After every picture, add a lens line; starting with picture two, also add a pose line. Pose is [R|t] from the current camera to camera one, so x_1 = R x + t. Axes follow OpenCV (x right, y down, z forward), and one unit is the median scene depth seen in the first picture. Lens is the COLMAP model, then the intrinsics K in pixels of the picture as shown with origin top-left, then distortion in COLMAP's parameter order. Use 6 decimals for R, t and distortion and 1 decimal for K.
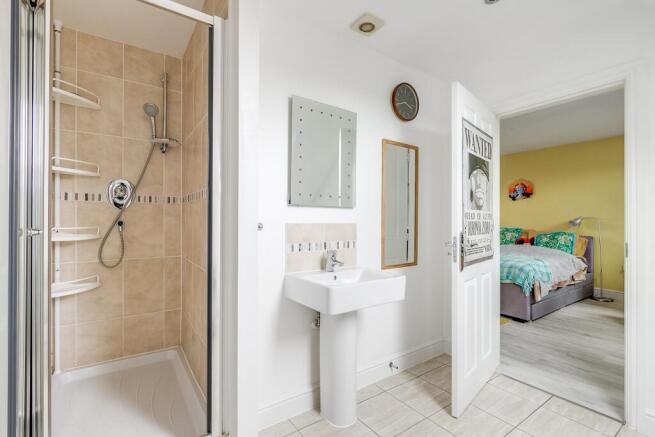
lens RADIAL K [[302.6, 0, 328.2], [0, 302.6, 219.8], [0, 0, 1]] dist [0.000327, -0.000642]
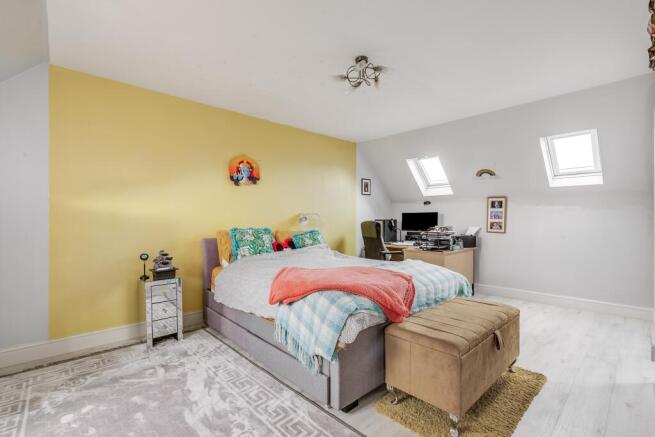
lens RADIAL K [[299.6, 0, 330.4], [0, 299.6, 218.8], [0, 0, 1]] dist [0.000454, -0.000733]
pose [[-0.149081, 0.000939, 0.988825, -0.058774], [-0.004539, 0.999988, -0.001634, 0.009406], [-0.988815, -0.004732, -0.149075, 1.060250]]
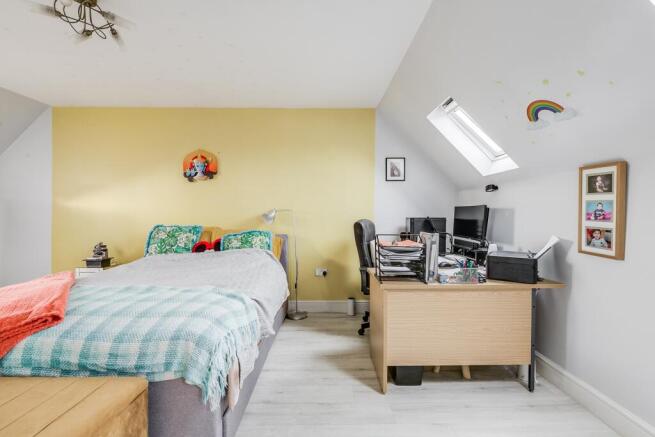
lens RADIAL K [[299.6, 0, 330.4], [0, 299.6, 218.8], [0, 0, 1]] dist [0.000454, -0.000733]
pose [[0.562508, -0.012490, 0.826698, 0.302855], [-0.008266, 0.999751, 0.020729, -0.001306], [-0.826751, -0.018493, 0.562265, 0.472850]]
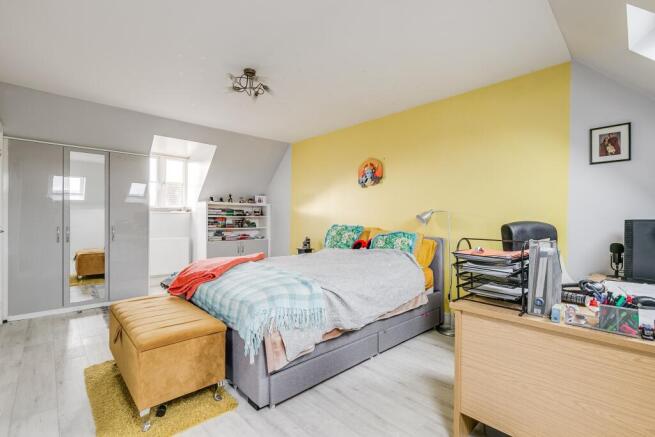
lens RADIAL K [[302.6, 0, 328.2], [0, 302.6, 219.8], [0, 0, 1]] dist [0.000327, -0.000642]
pose [[0.989683, 0.003125, 0.143244, 0.505249], [-0.004898, 0.999916, 0.012022, 0.006175], [-0.143194, -0.012600, 0.989614, 0.347812]]
